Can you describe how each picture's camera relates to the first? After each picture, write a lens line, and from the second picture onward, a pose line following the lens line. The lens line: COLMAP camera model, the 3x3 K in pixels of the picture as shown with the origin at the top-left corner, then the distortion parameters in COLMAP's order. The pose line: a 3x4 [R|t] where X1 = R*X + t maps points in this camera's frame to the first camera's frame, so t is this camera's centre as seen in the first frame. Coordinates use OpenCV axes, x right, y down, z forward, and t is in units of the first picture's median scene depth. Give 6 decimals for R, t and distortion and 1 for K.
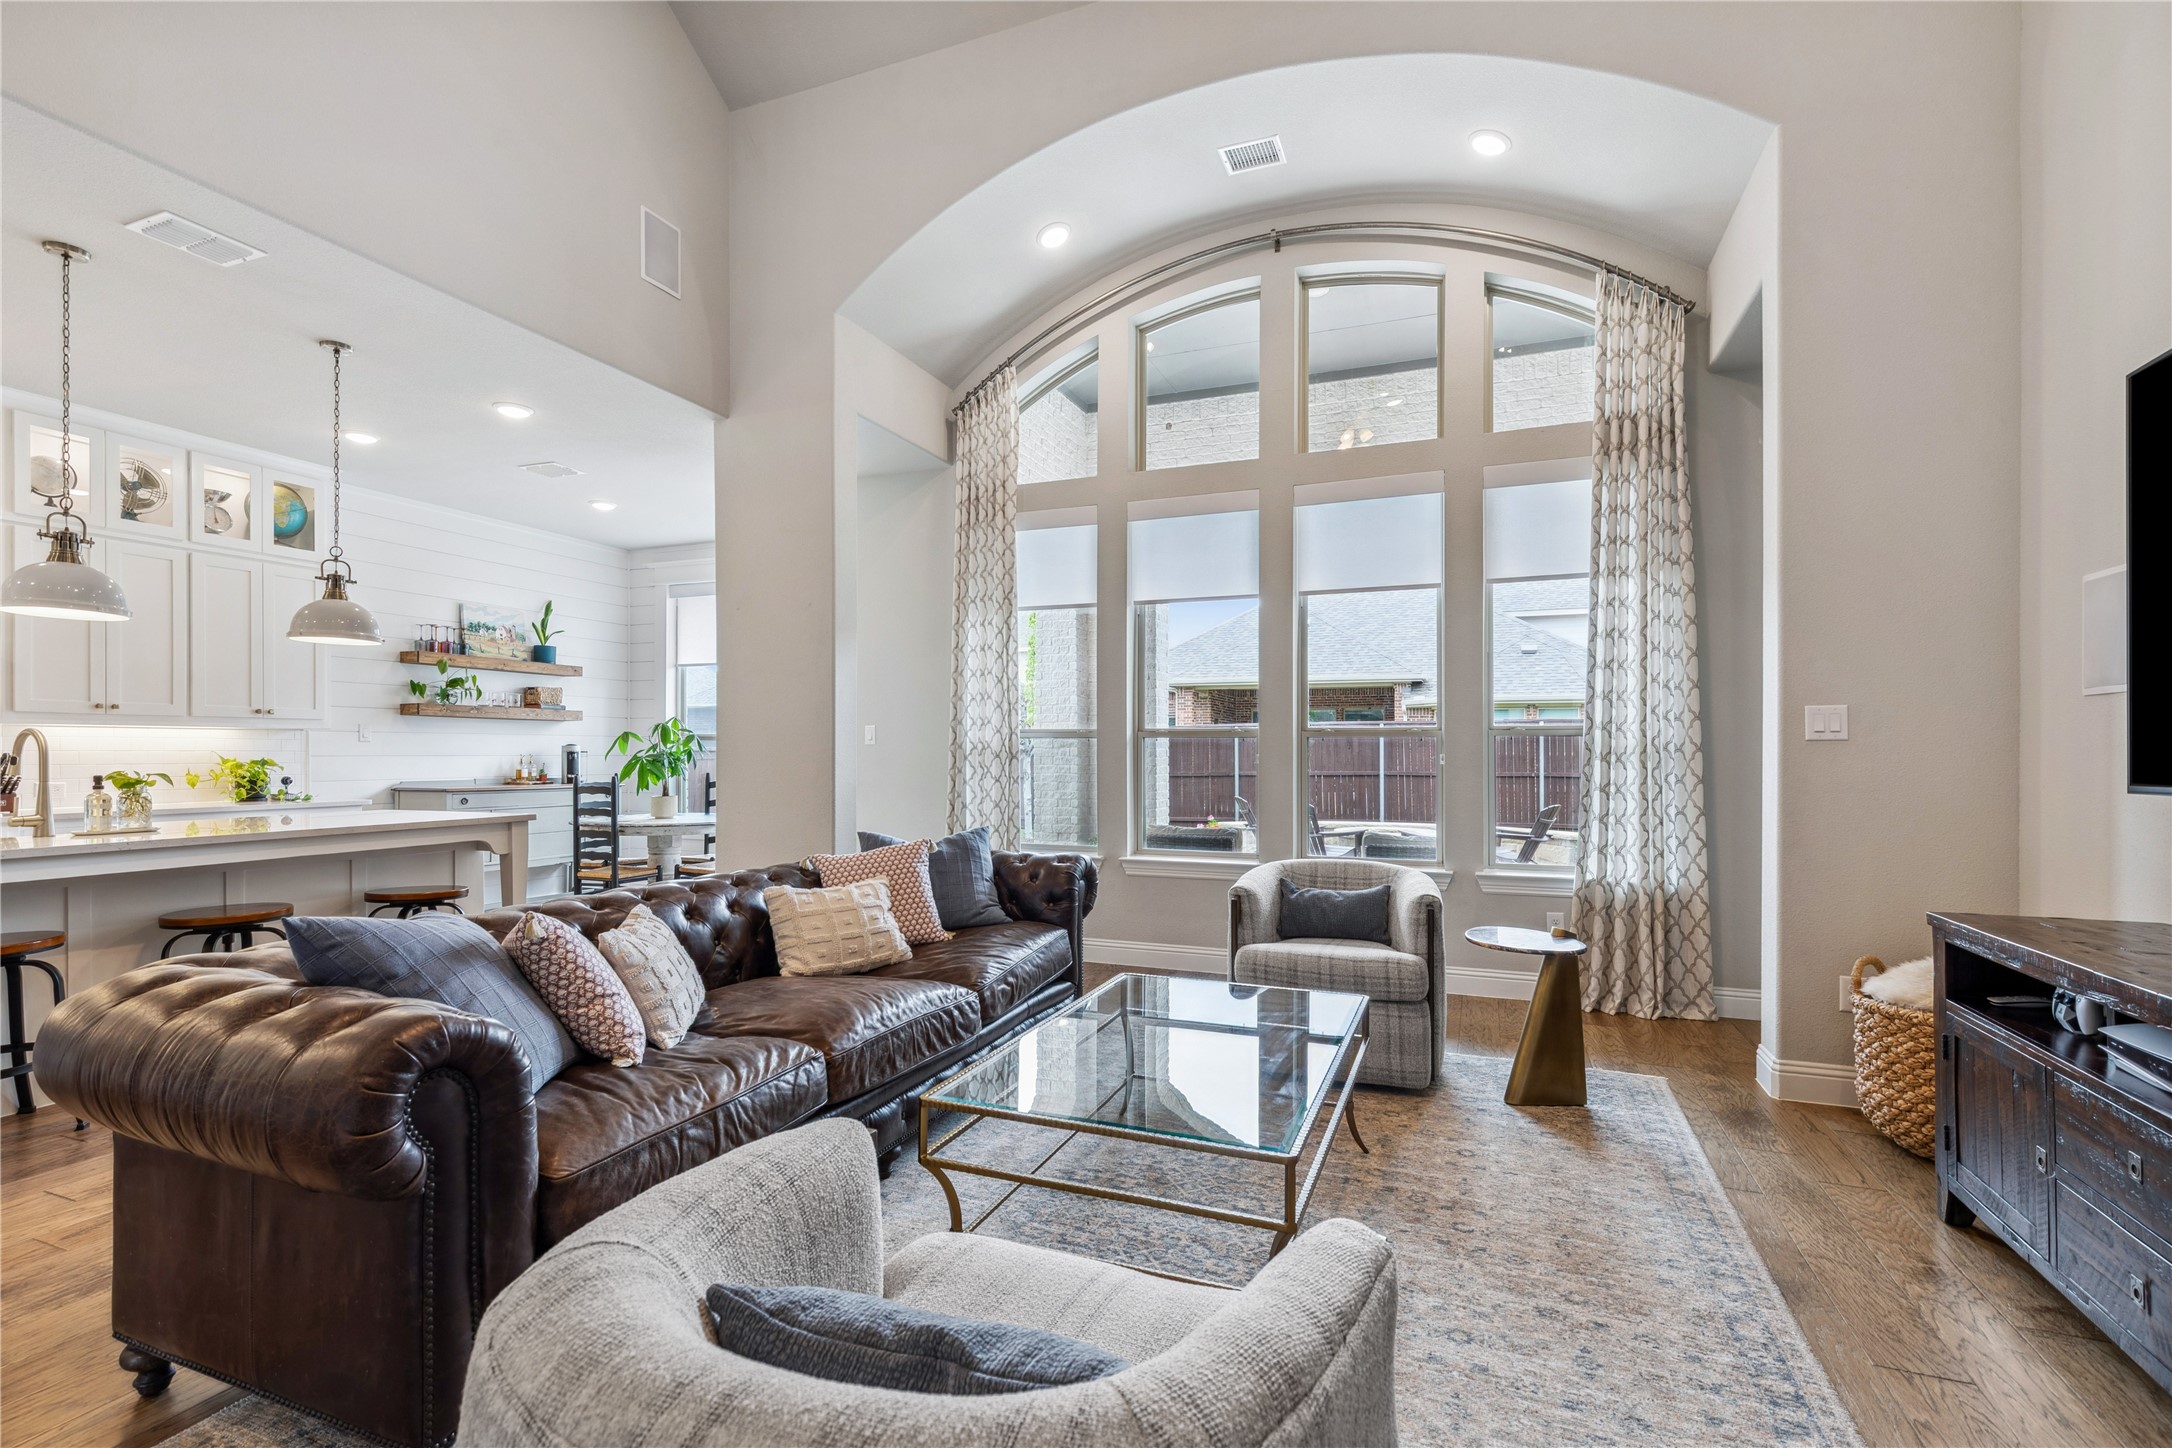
lens RADIAL K [[995.2, 0, 1085.6], [0, 995.2, 744.7], [0, 0, 1]] dist [0.005954, 0.000542]
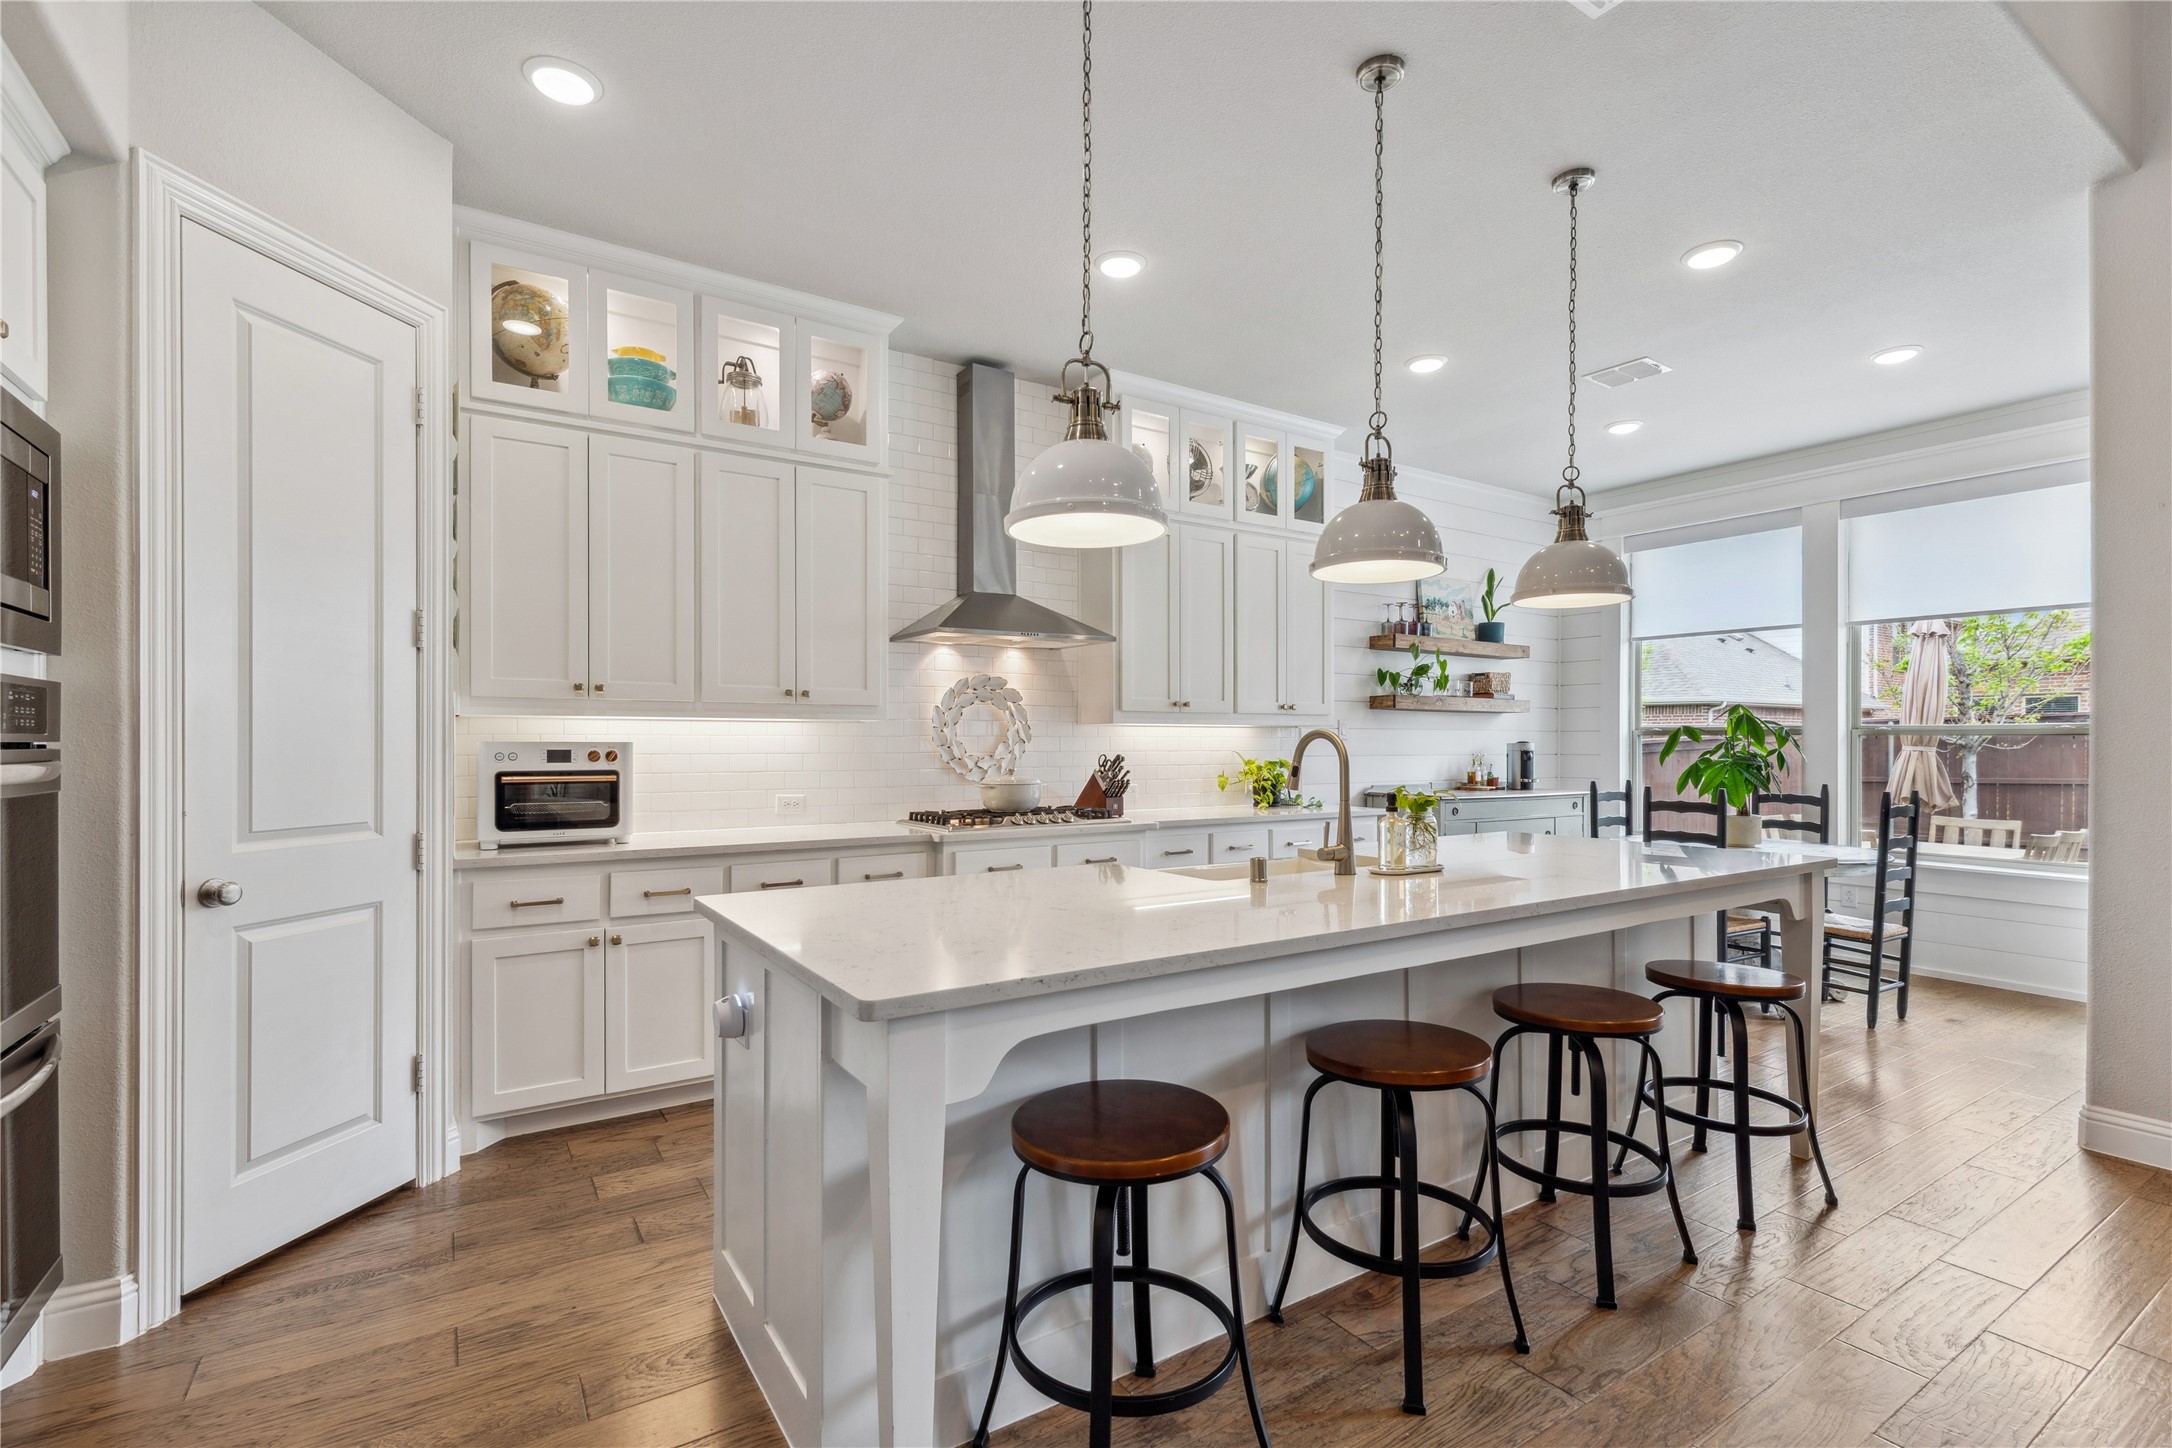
lens RADIAL K [[995.2, 0, 1080.4], [0, 995.2, 732.2], [0, 0, 1]] dist [0.005954, 0.000542]
pose [[0.821536, -0.012100, -0.570028, -0.392949], [0.009025, 0.999926, -0.008218, -0.004825], [0.570085, 0.001607, 0.821584, 0.140427]]
